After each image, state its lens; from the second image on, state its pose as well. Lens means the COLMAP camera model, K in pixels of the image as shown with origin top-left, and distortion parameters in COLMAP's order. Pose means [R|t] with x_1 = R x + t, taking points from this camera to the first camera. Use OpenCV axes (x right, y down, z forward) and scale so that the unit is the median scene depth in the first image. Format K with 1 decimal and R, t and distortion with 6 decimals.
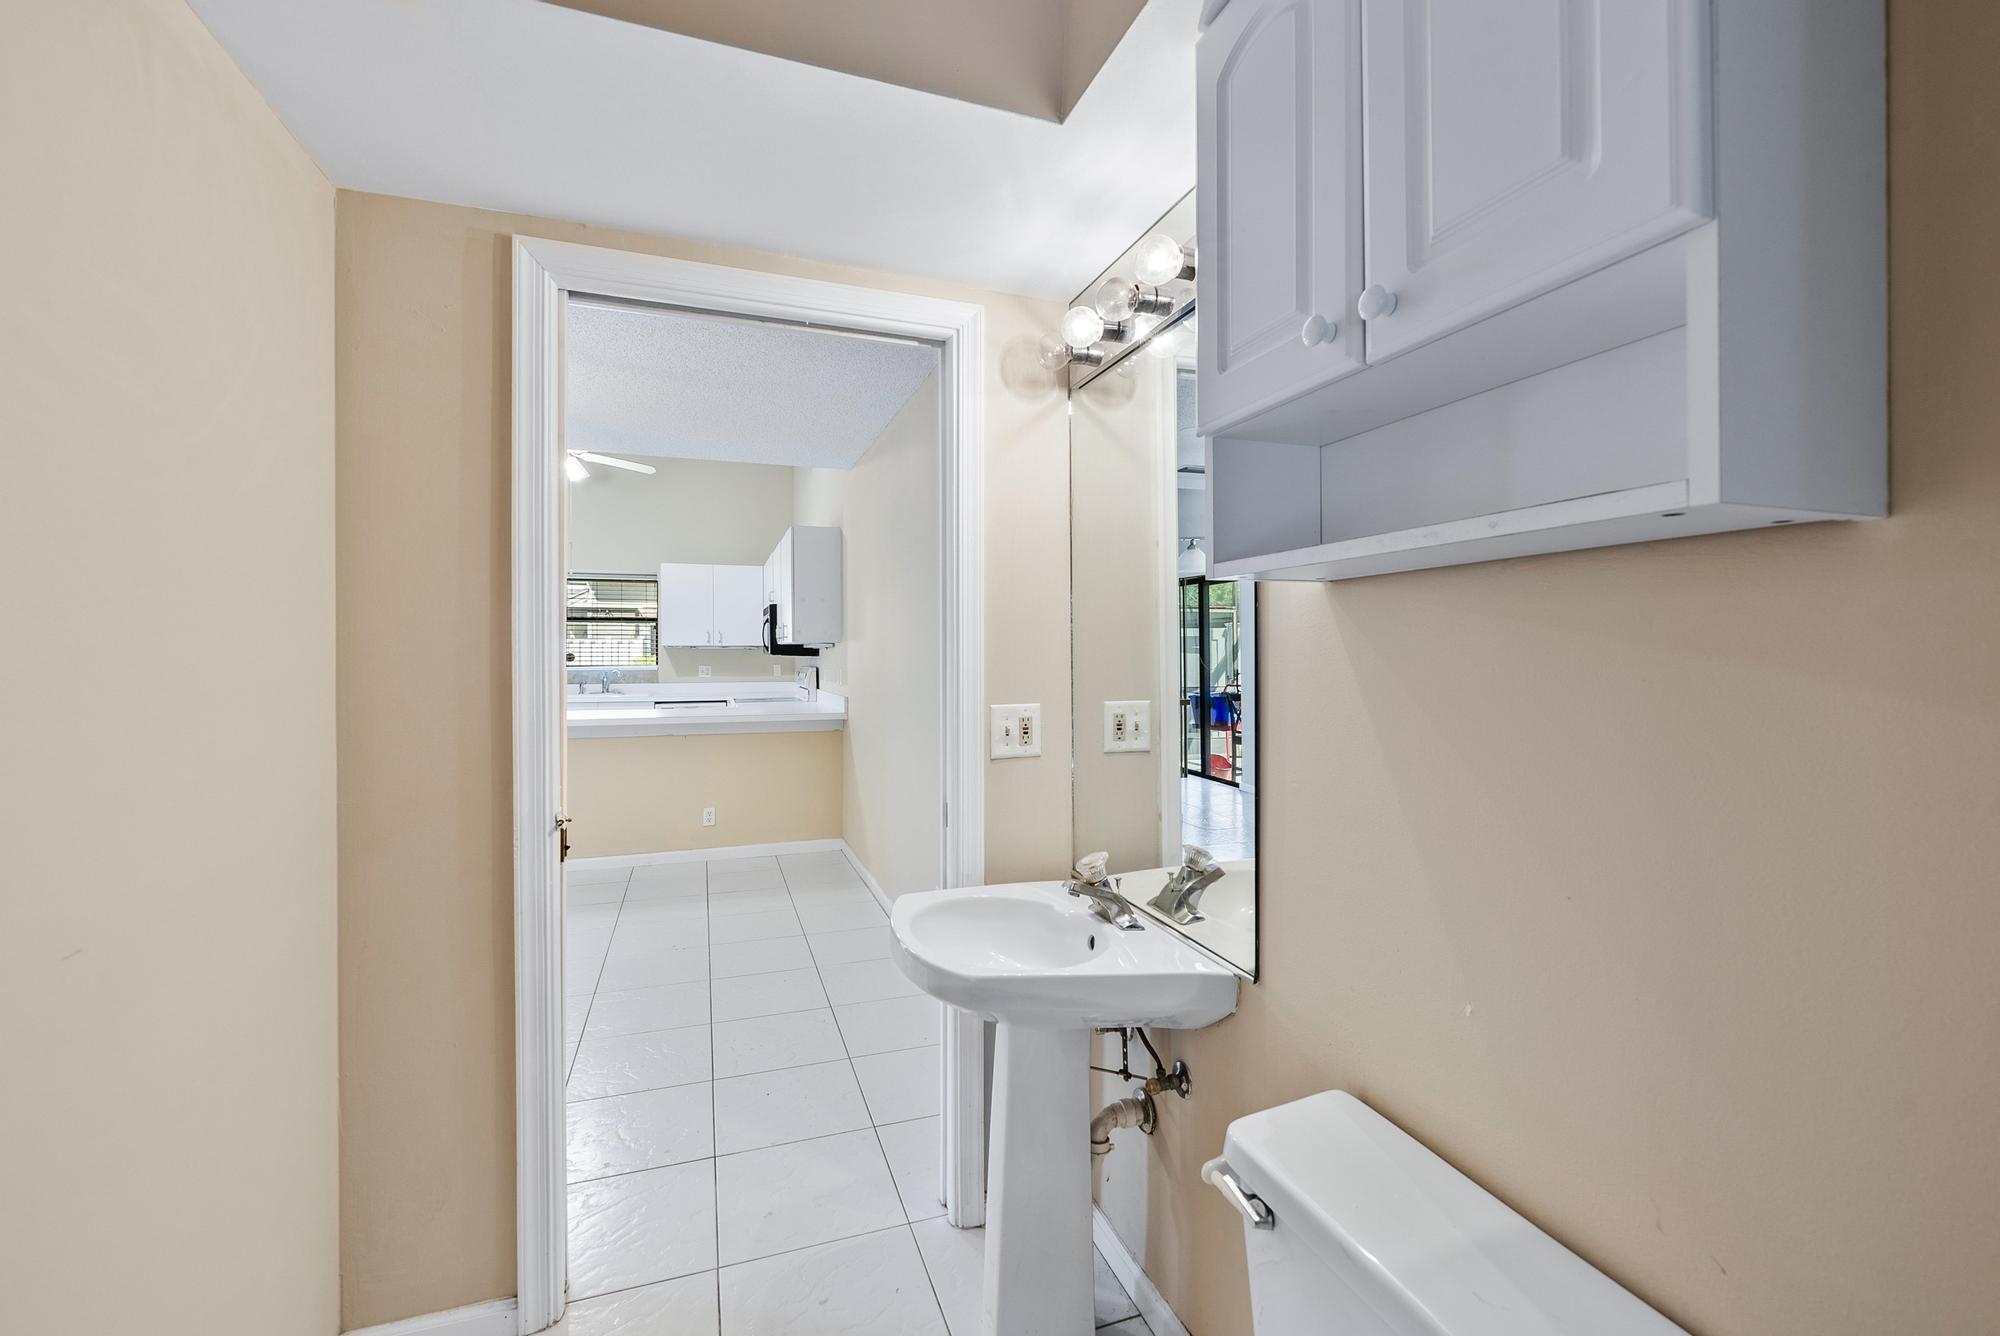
lens RADIAL K [[853.0, 0, 1005.4], [0, 853.0, 659.2], [0, 0, 1]] dist [-0.000821, -0.000260]
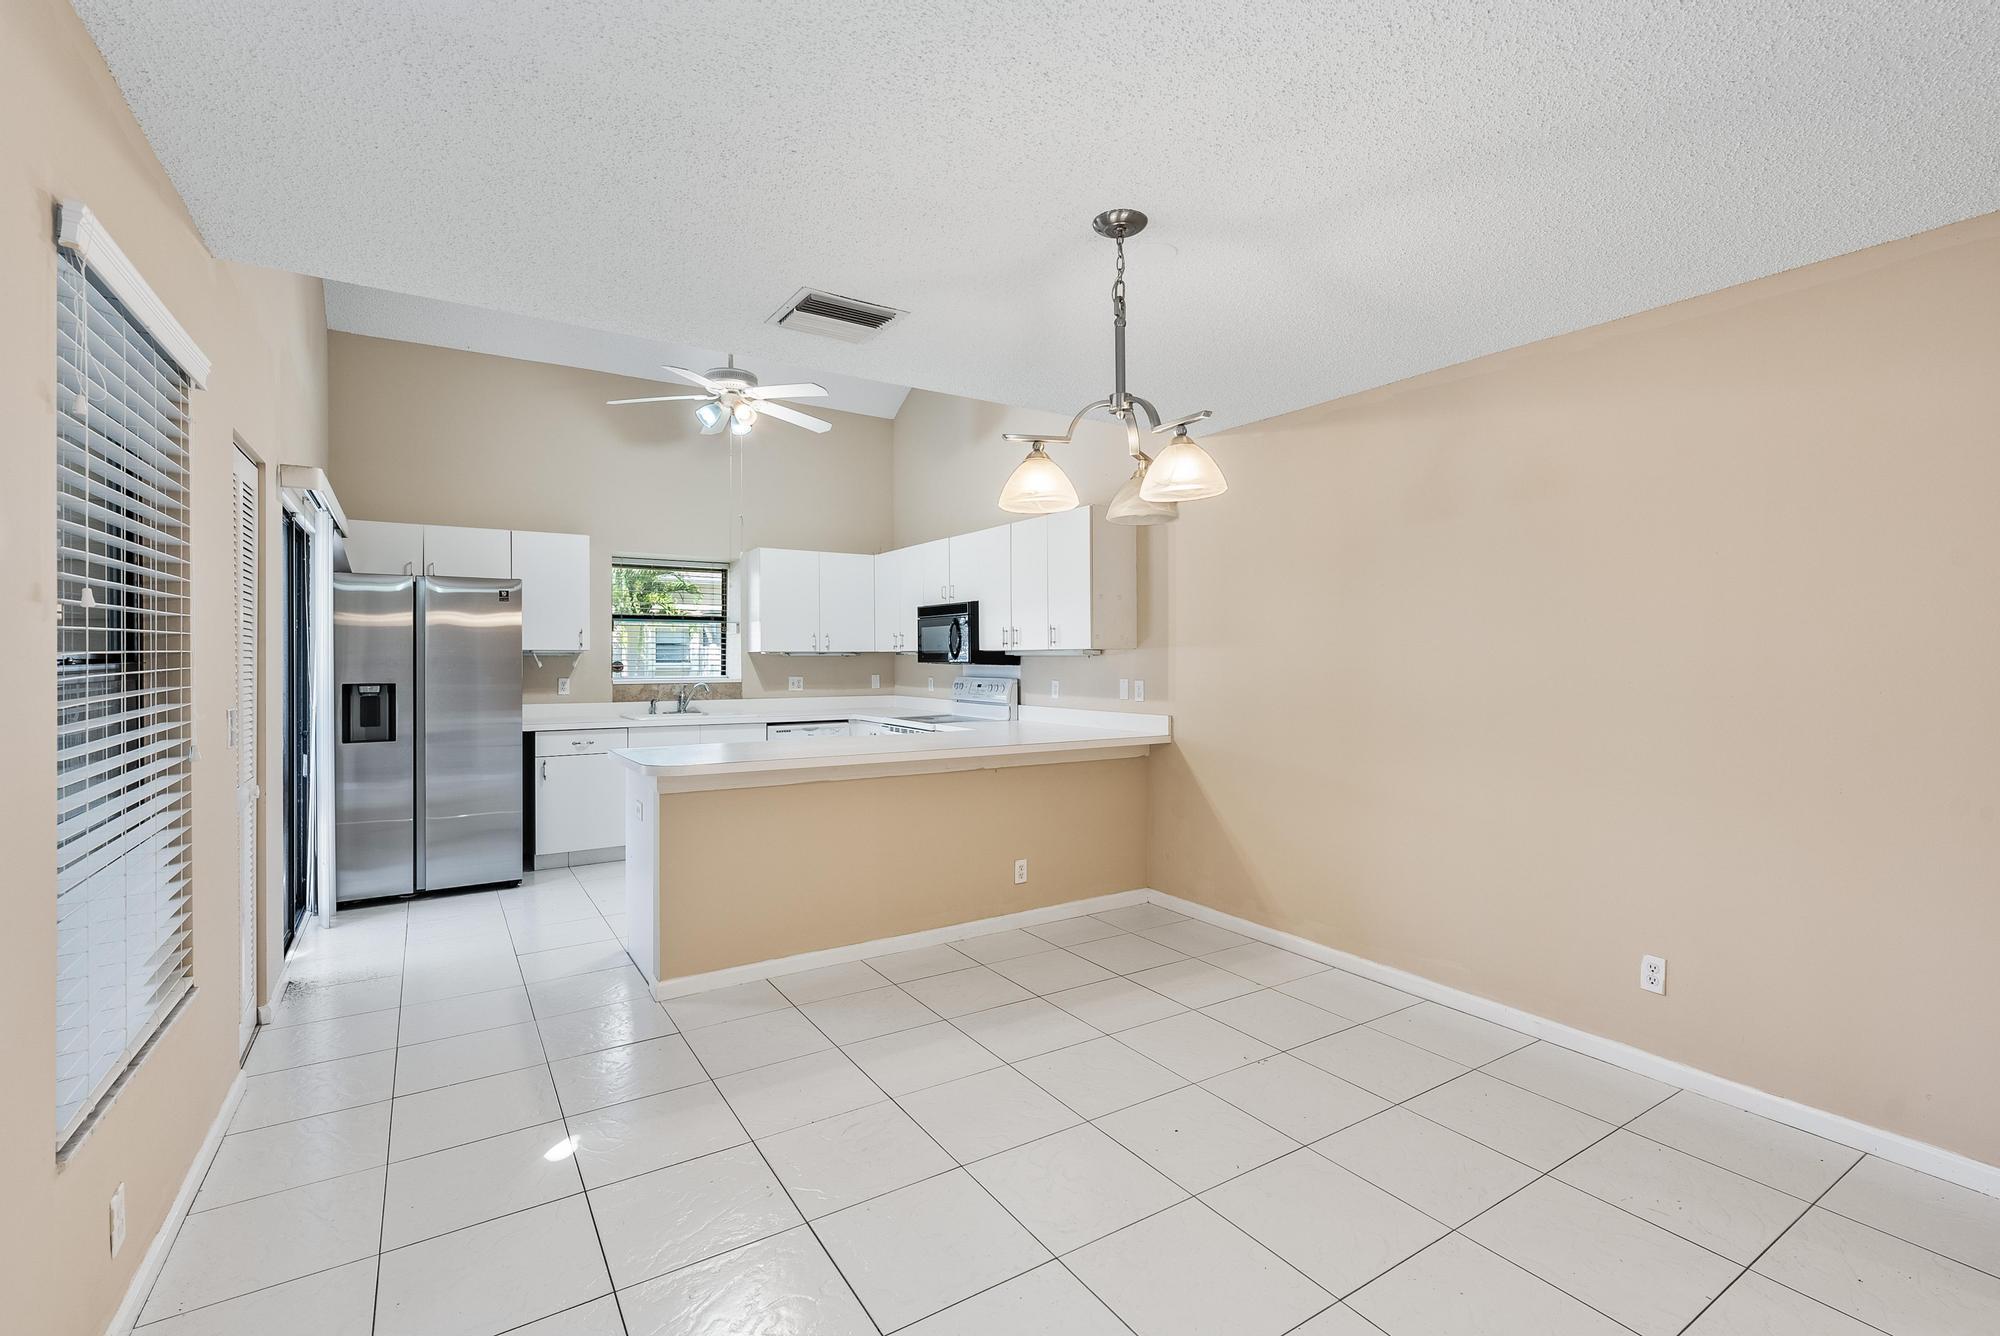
lens RADIAL K [[889.7, 0, 1000.0], [0, 889.7, 668.0], [0, 0, 1]] dist [0.003182, 0.000034]
pose [[0.974971, -0.002298, 0.222320, -0.375731], [0.001512, 0.999992, 0.003706, -0.003632], [-0.222327, -0.003277, 0.974967, 0.143547]]
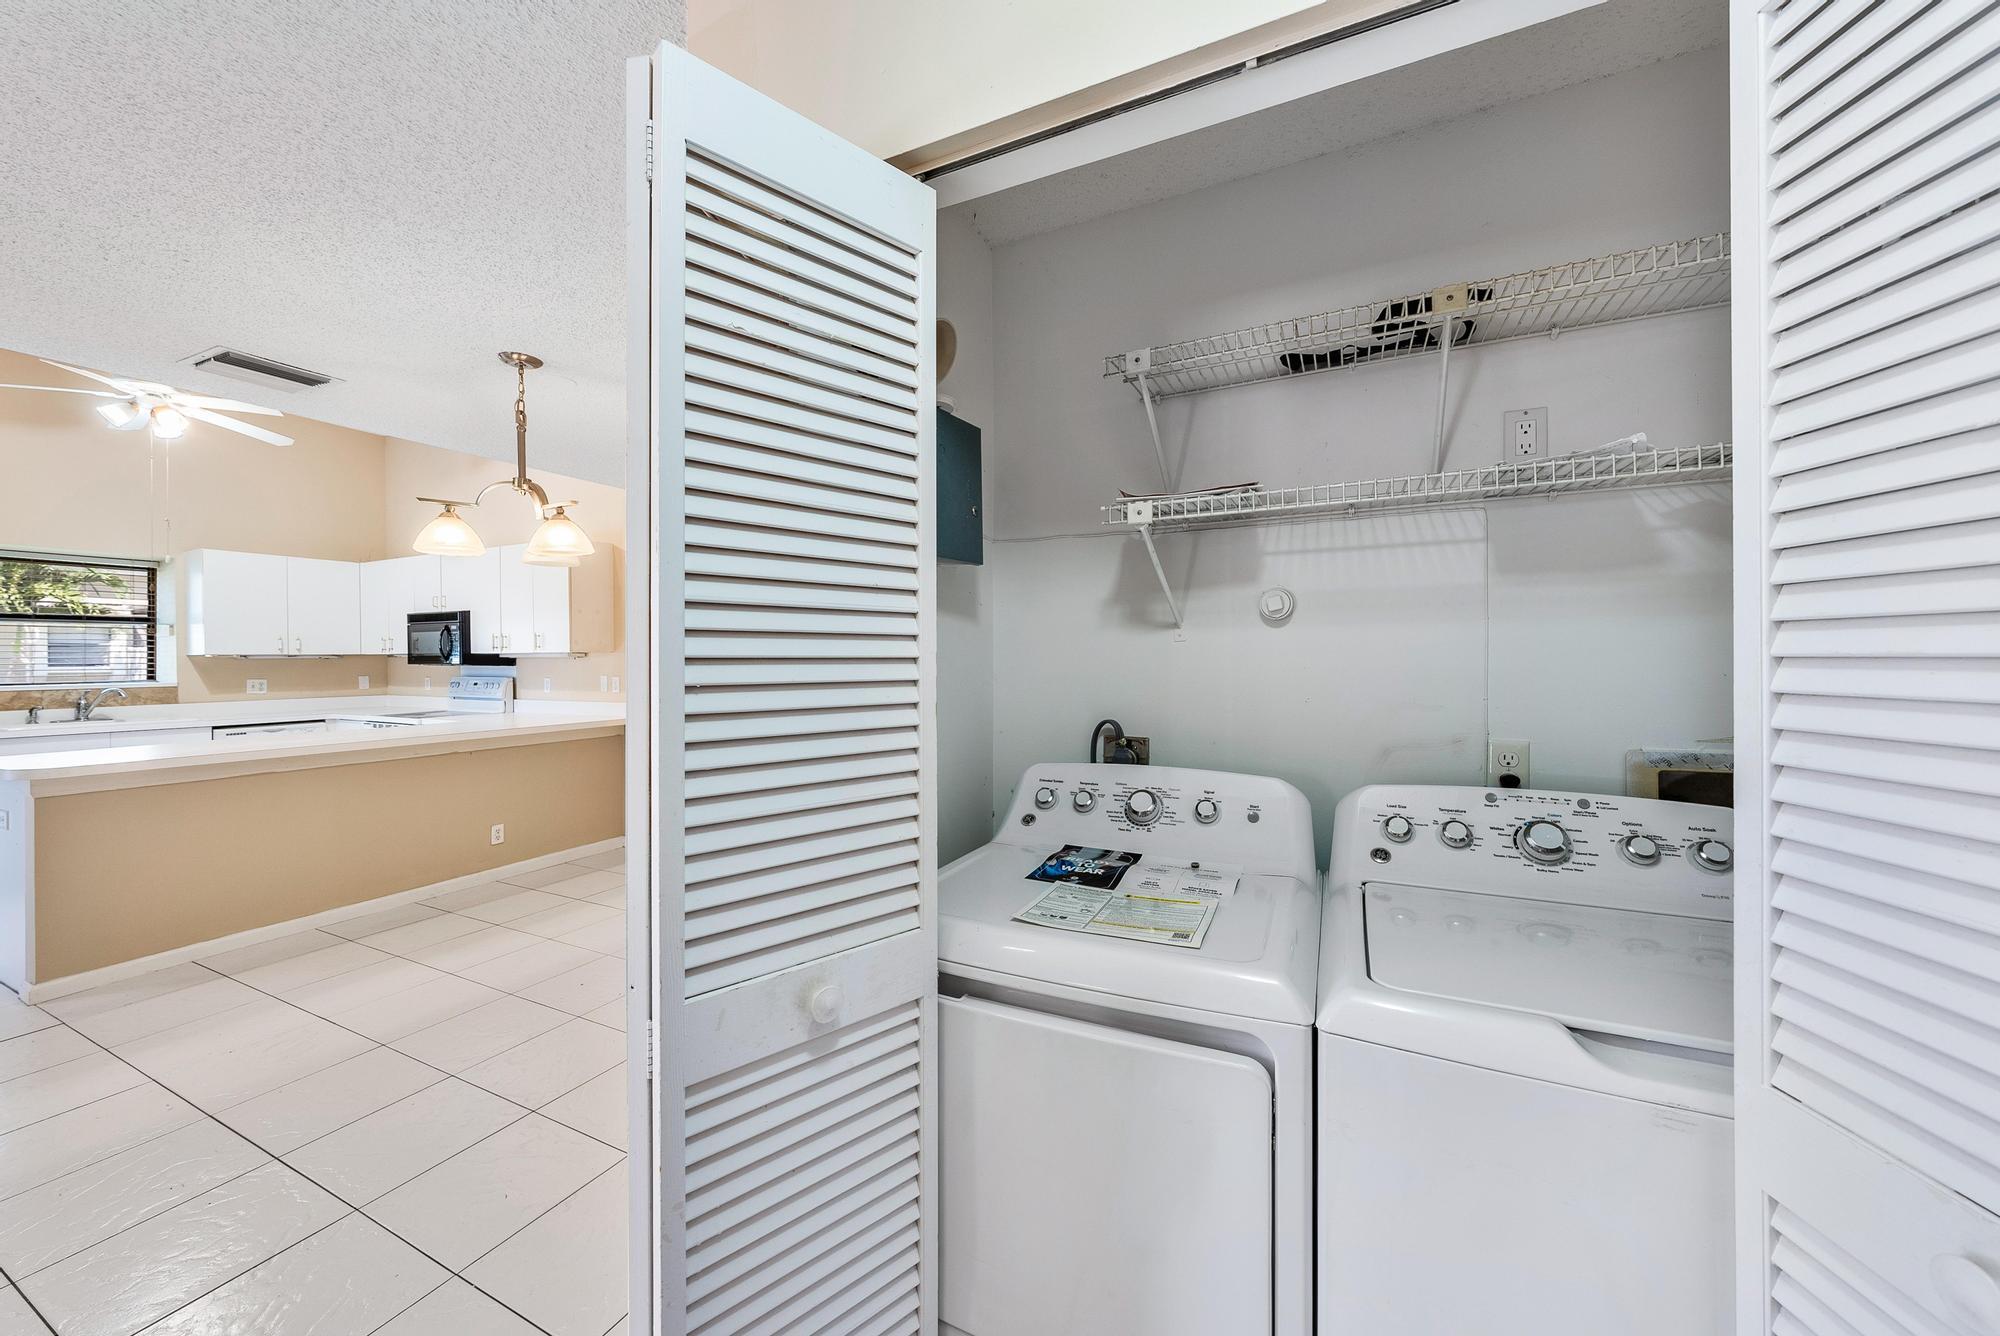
lens RADIAL K [[719.9, 0, 1002.0], [0, 719.9, 659.3], [0, 0, 1]] dist [0.001178, 0.000285]
pose [[0.714290, -0.005254, 0.699830, -0.348860], [0.009615, 0.999951, -0.002306, -0.003378], [-0.699784, 0.008376, 0.714306, 0.016292]]
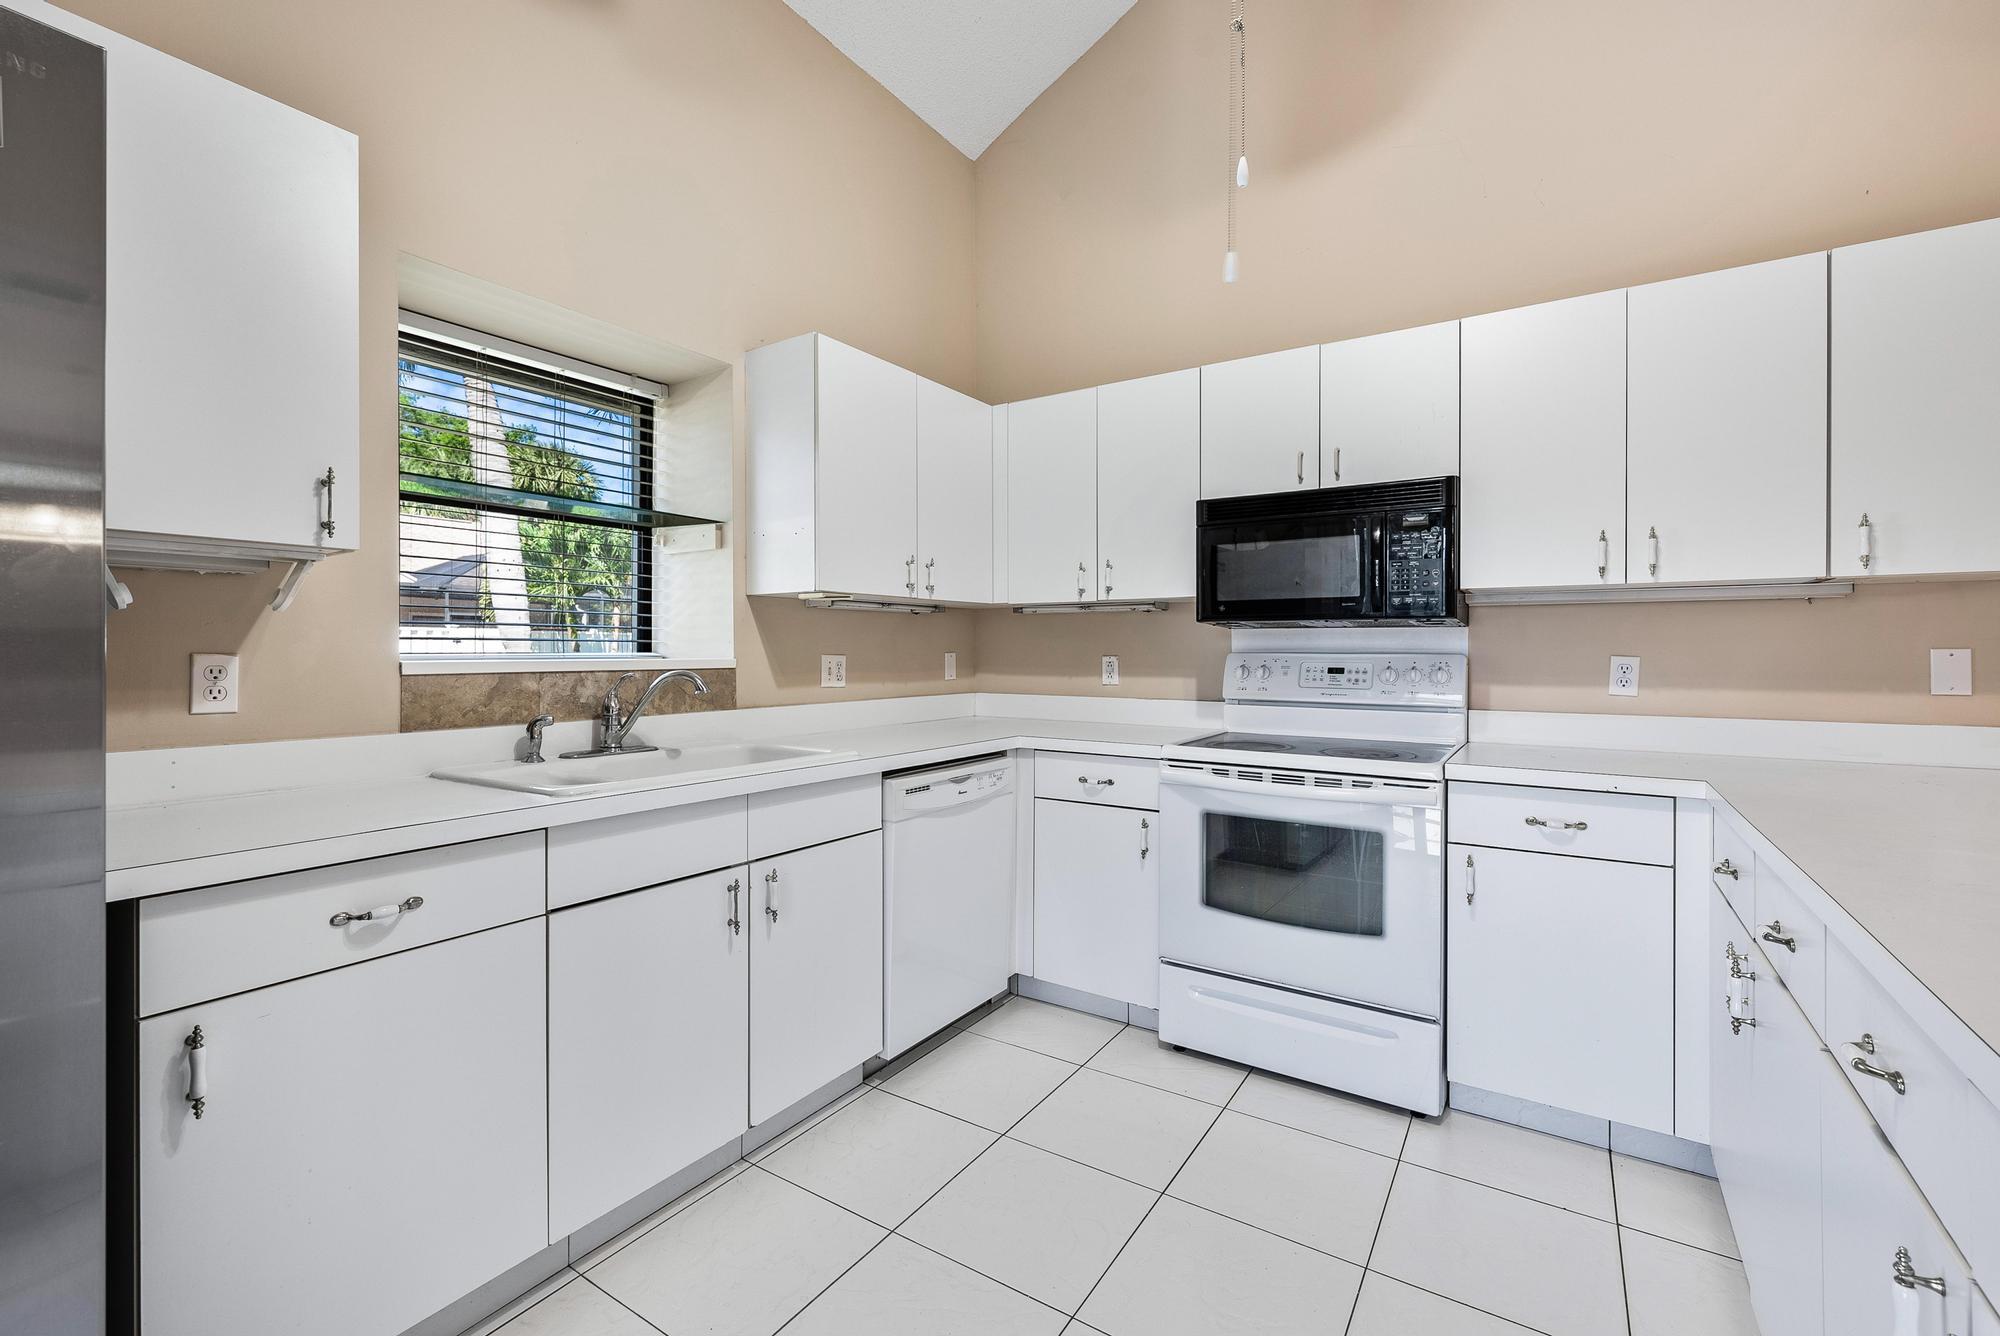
lens RADIAL K [[853.0, 0, 1005.4], [0, 853.0, 659.2], [0, 0, 1]] dist [-0.000821, -0.000260]
pose [[0.799518, -0.003787, 0.600631, -0.547327], [0.001790, 0.999991, 0.003922, 0.008464], [-0.600640, -0.002061, 0.799517, 0.712179]]
